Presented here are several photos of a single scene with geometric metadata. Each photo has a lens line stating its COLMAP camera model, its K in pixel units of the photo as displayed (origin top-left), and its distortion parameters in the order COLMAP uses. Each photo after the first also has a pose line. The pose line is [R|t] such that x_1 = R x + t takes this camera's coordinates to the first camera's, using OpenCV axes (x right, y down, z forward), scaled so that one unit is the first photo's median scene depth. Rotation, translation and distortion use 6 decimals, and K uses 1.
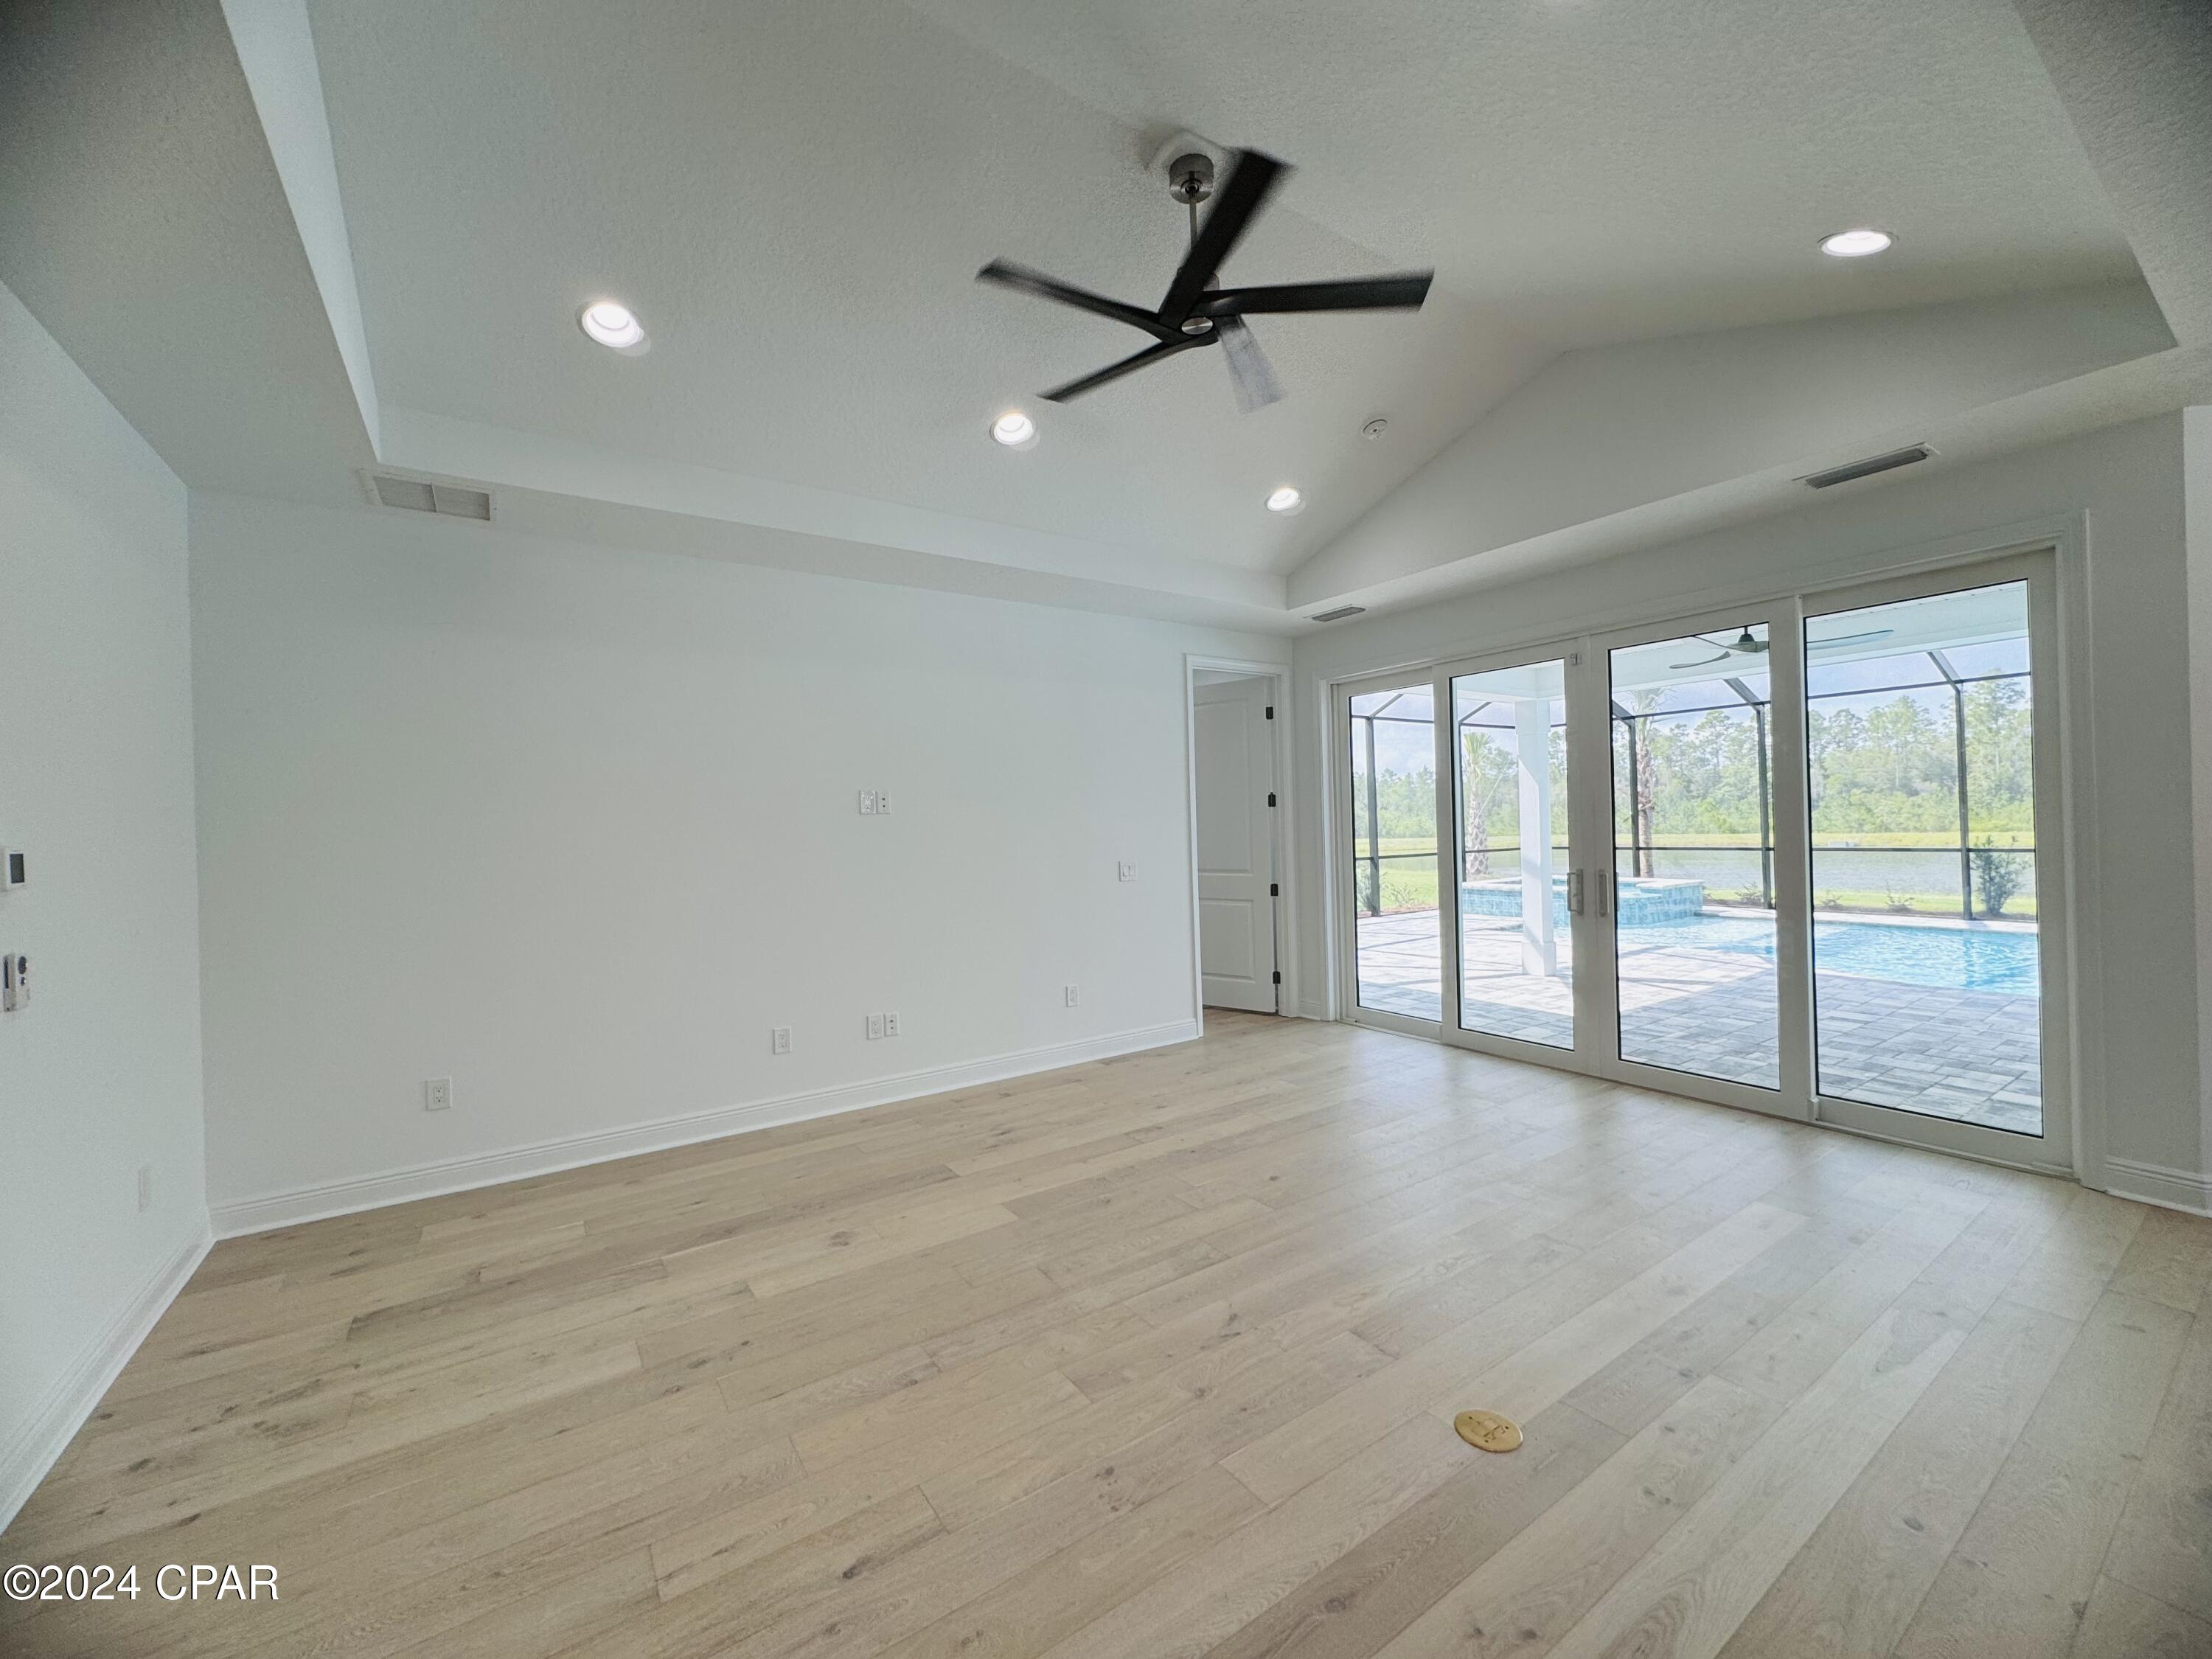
lens RADIAL K [[881.5, 0, 1104.3], [0, 881.5, 829.5], [0, 0, 1]] dist [-0.000988, 0.000756]
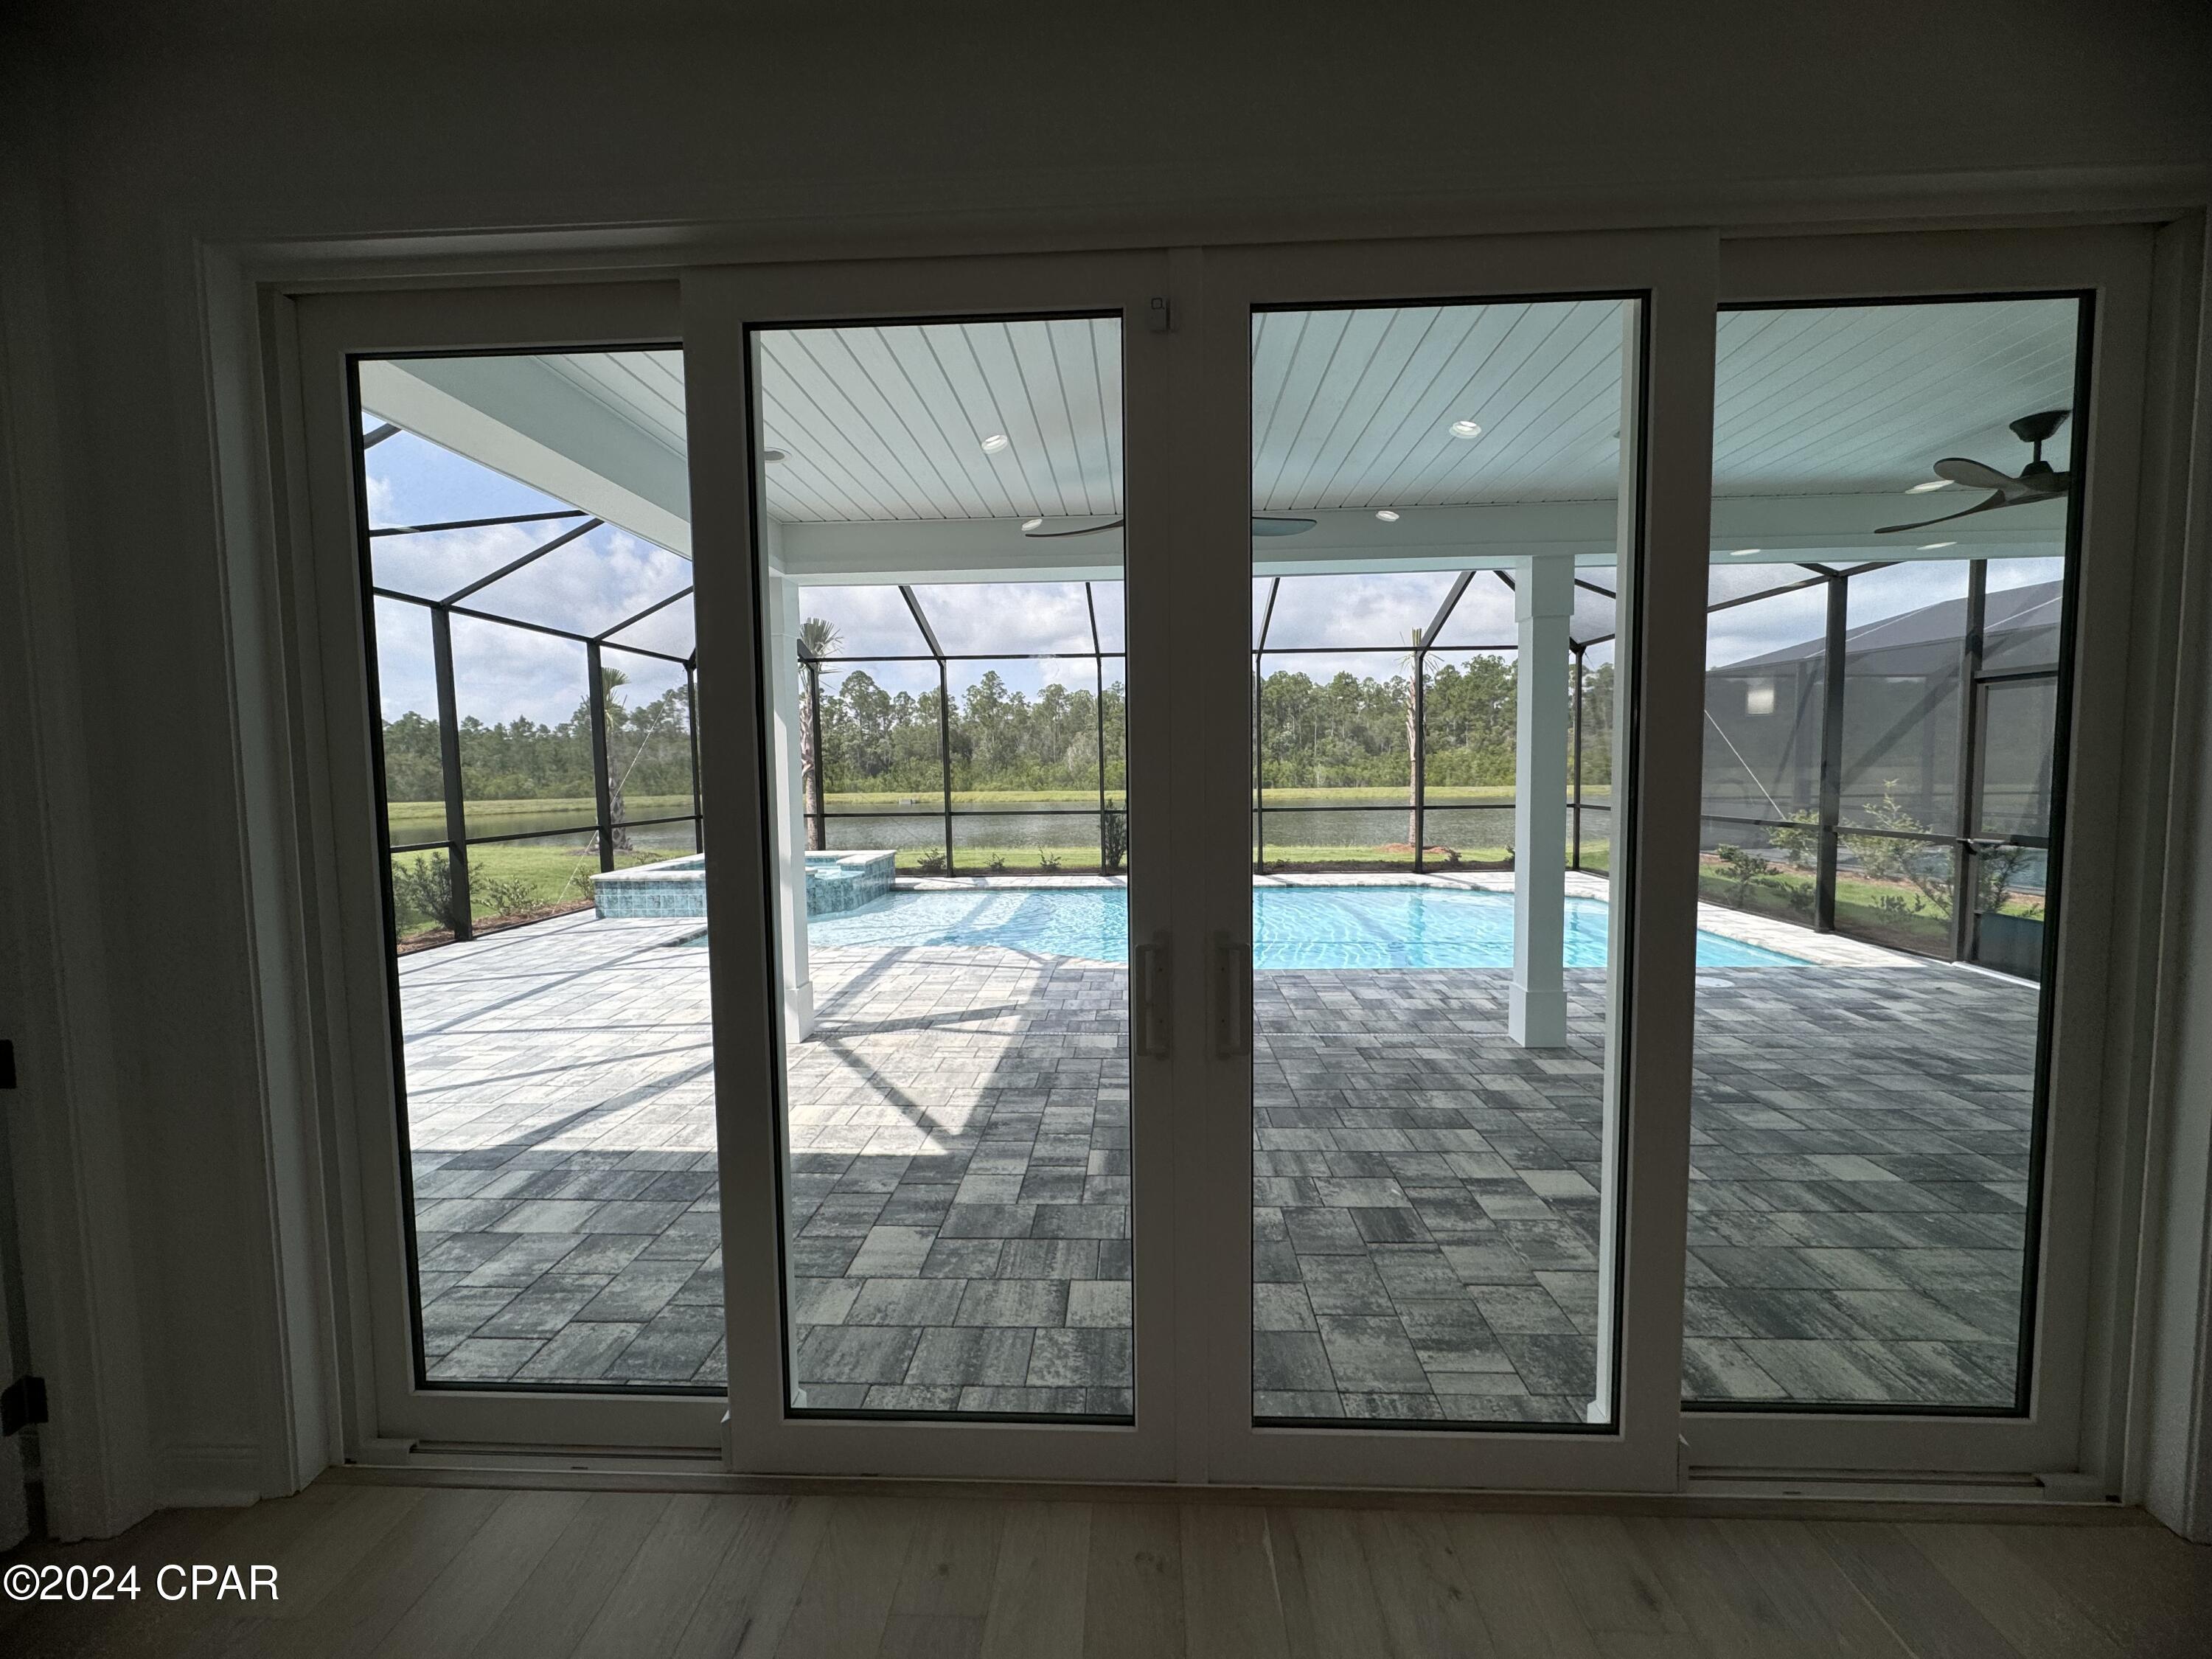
lens RADIAL K [[881.5, 0, 1111.9], [0, 881.5, 824.4], [0, 0, 1]] dist [-0.000988, 0.000756]
pose [[0.591121, -0.033341, 0.805894, 0.141944], [0.000836, 0.999170, 0.040725, -0.007752], [-0.806582, -0.023400, 0.590658, 0.468681]]
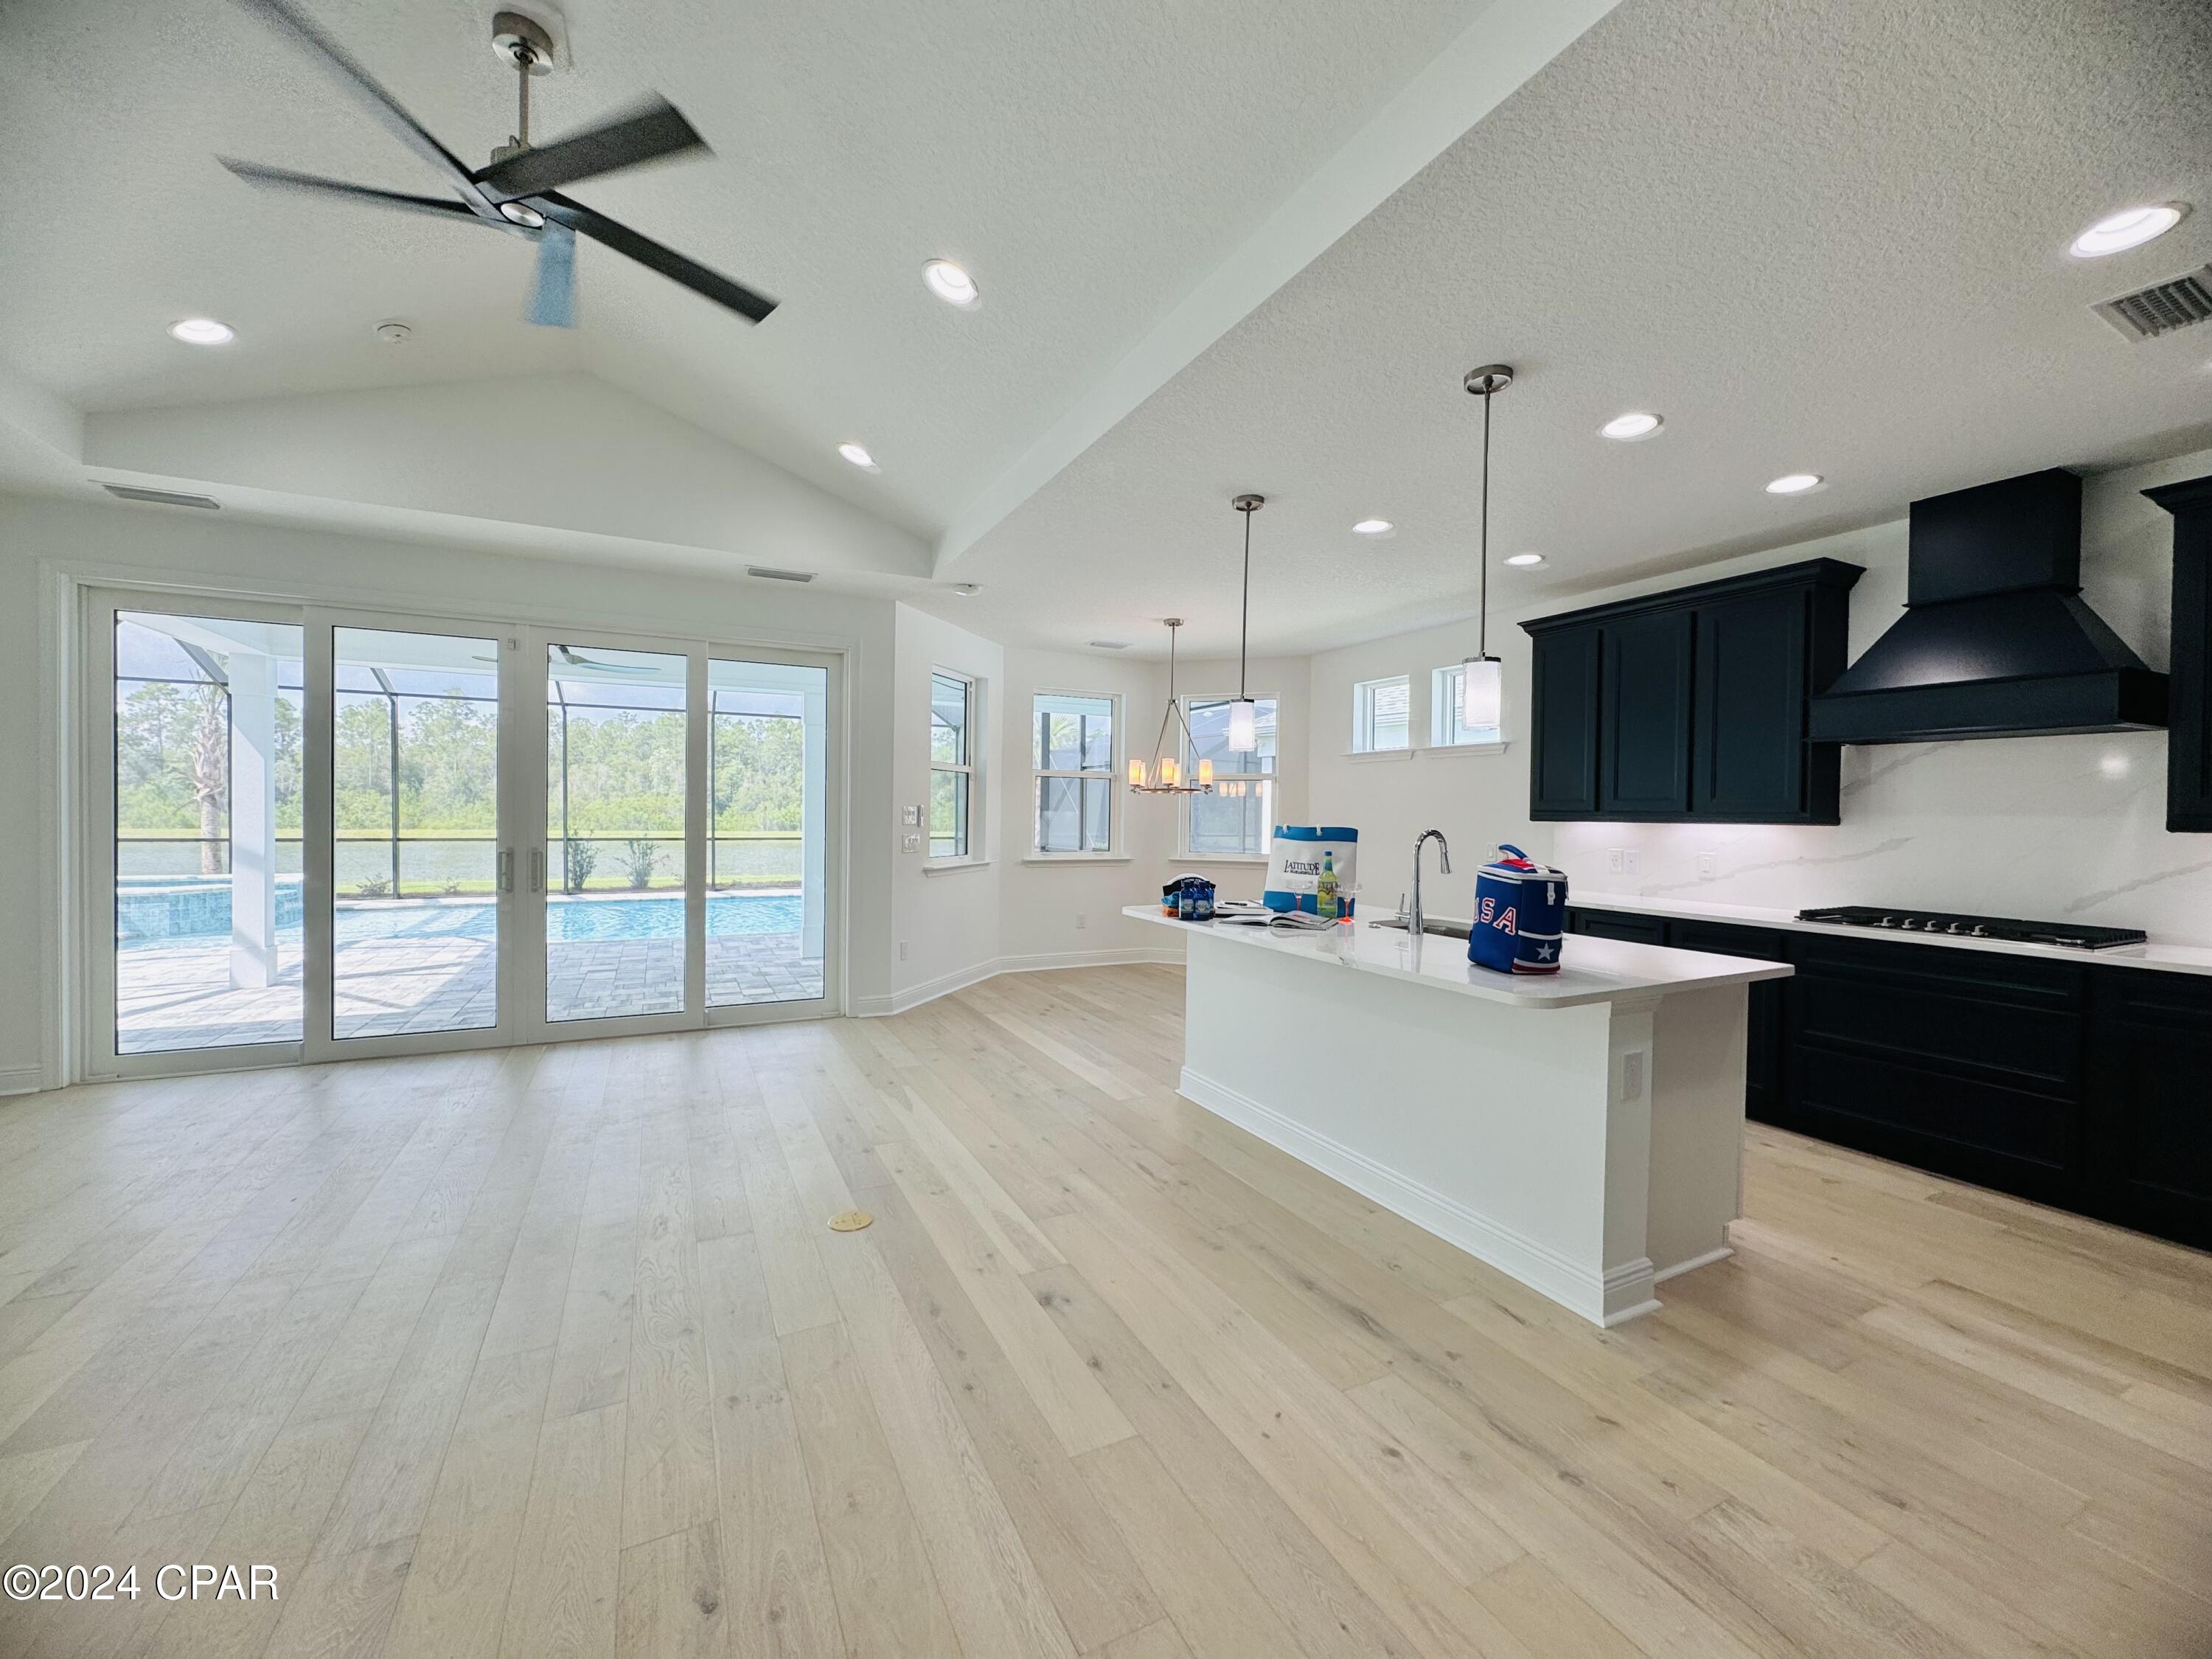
lens RADIAL K [[881.5, 0, 1105.5], [0, 881.5, 831.8], [0, 0, 1]] dist [-0.000988, 0.000756]
pose [[0.129324, 0.006741, 0.991580, -0.227406], [-0.012759, 0.999905, -0.005134, 0.012996], [-0.991520, -0.011988, 0.129397, 0.101157]]
